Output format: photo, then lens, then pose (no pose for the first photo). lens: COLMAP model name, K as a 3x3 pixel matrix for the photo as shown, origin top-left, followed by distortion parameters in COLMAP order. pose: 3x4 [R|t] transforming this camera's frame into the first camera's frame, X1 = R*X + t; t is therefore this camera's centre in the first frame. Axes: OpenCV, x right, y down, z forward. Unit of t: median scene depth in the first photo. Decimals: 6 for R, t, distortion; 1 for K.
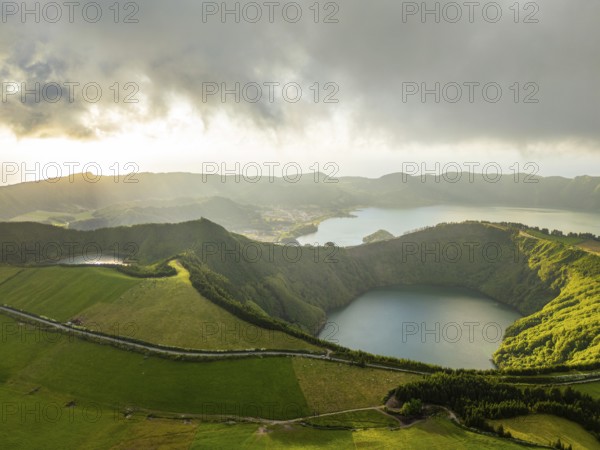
lens RADIAL K [[444.1, 0, 303.1], [0, 444.1, 222.3], [0, 0, 1]] dist [0.076674, -0.077966]
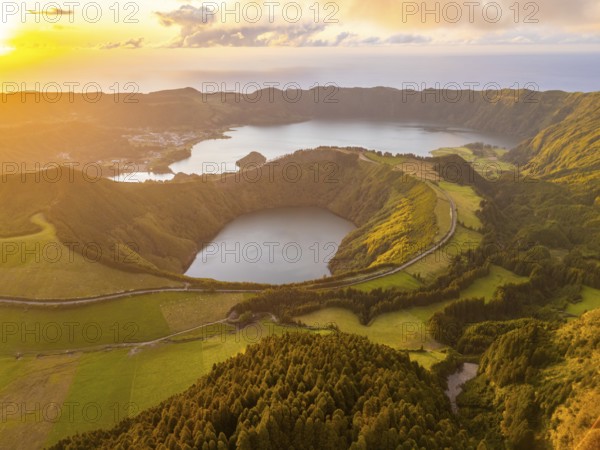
lens RADIAL K [[444.1, 0, 303.1], [0, 444.1, 222.3], [0, 0, 1]] dist [0.076674, -0.077966]
pose [[0.964596, -0.099909, 0.244074, 0.058345], [0.050517, 0.978325, 0.200821, -0.086929], [-0.258848, -0.181381, 0.948735, -0.185575]]
